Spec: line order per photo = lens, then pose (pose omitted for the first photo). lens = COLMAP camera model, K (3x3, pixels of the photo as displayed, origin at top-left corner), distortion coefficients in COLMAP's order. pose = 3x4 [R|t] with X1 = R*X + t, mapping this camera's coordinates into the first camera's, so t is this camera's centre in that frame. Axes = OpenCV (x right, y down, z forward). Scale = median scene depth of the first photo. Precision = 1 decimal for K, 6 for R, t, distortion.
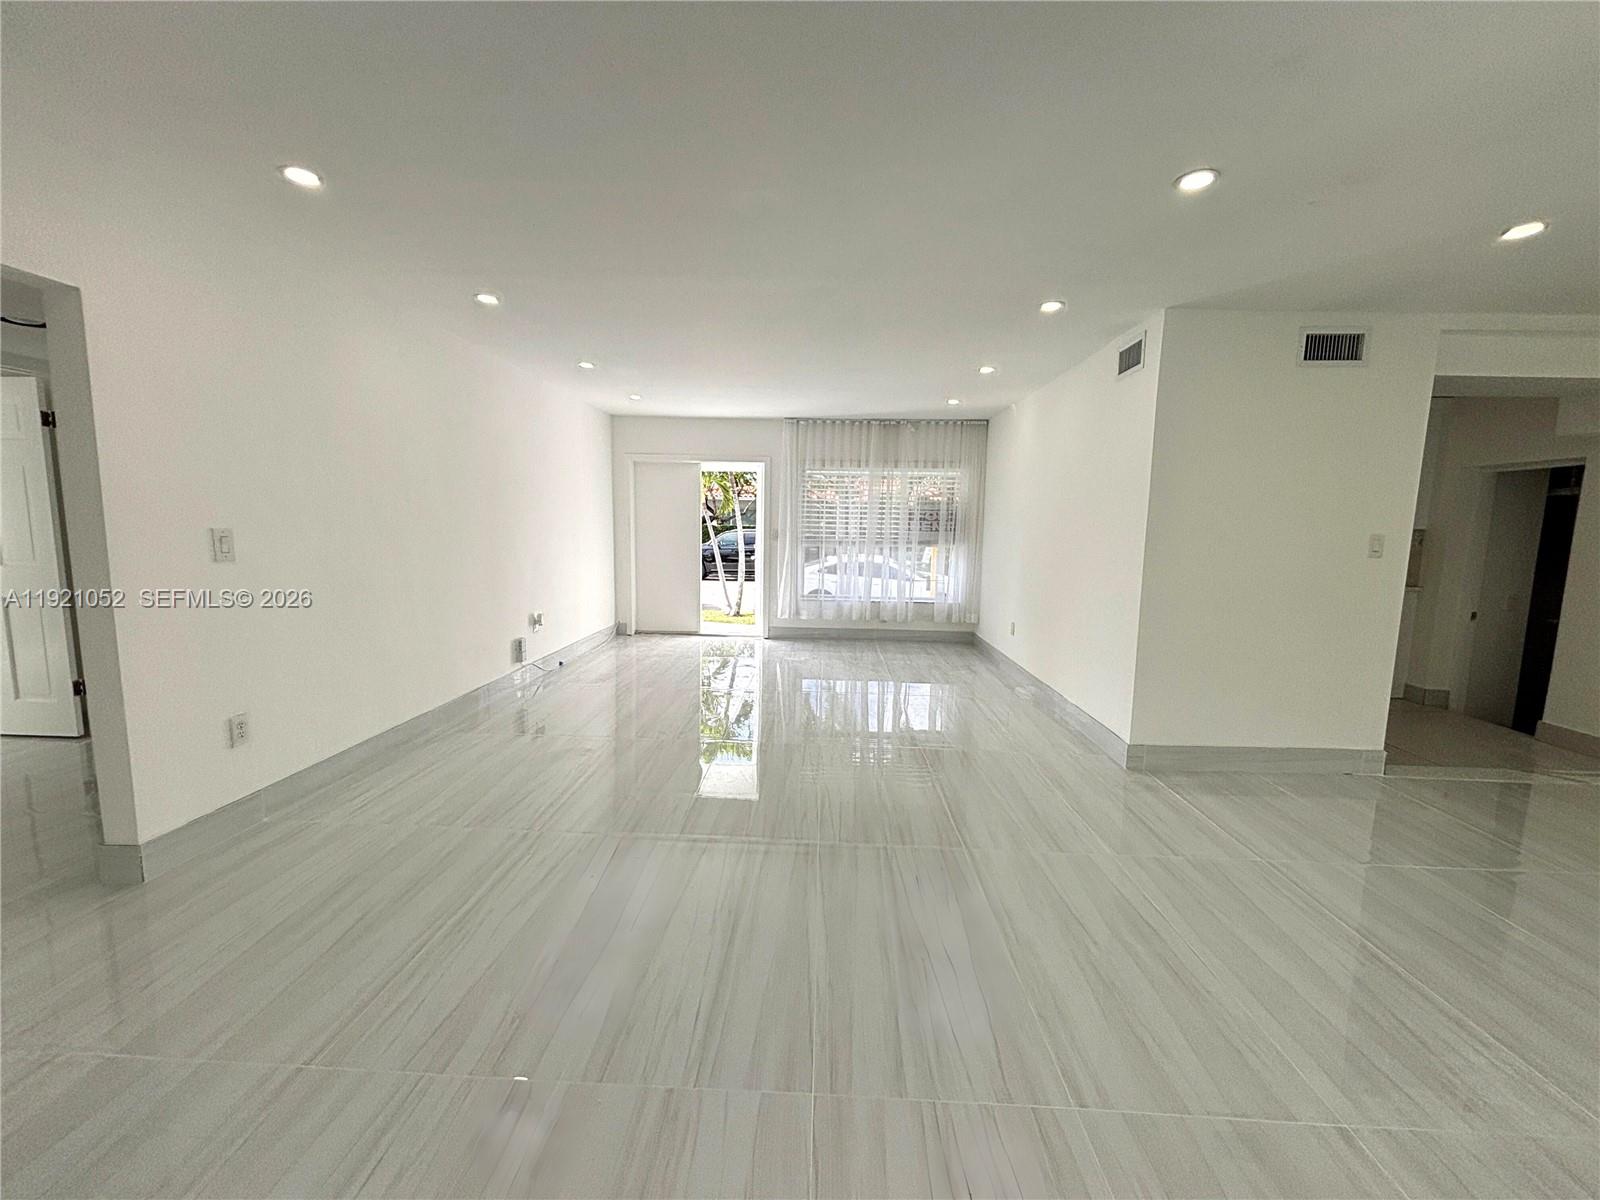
lens RADIAL K [[642.2, 0, 798.1], [0, 642.2, 598.6], [0, 0, 1]] dist [-0.000392, -0.001554]
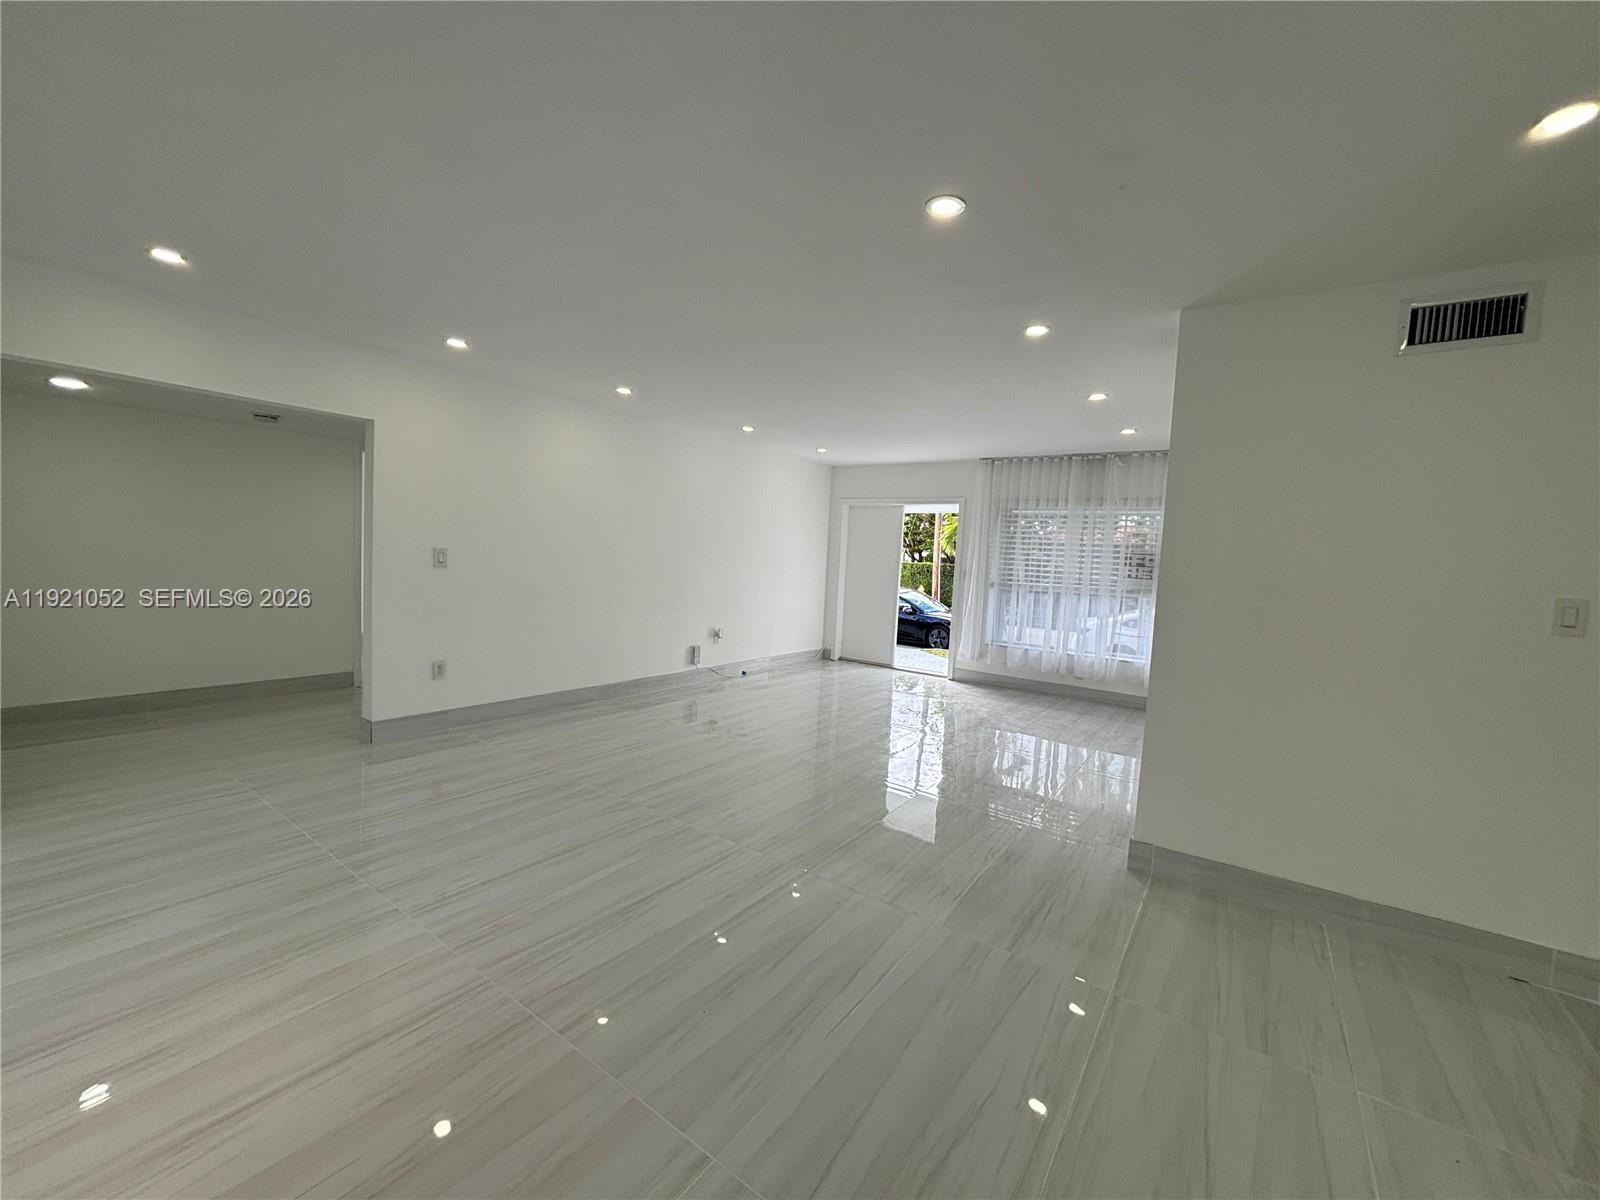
lens RADIAL K [[642.2, 0, 796.8], [0, 642.2, 601.2], [0, 0, 1]] dist [-0.000392, -0.001554]
pose [[0.835990, 0.064521, -0.544938, 0.296750], [-0.098127, 0.994634, -0.032773, -0.002602], [0.539899, 0.080871, 0.837836, 0.035579]]
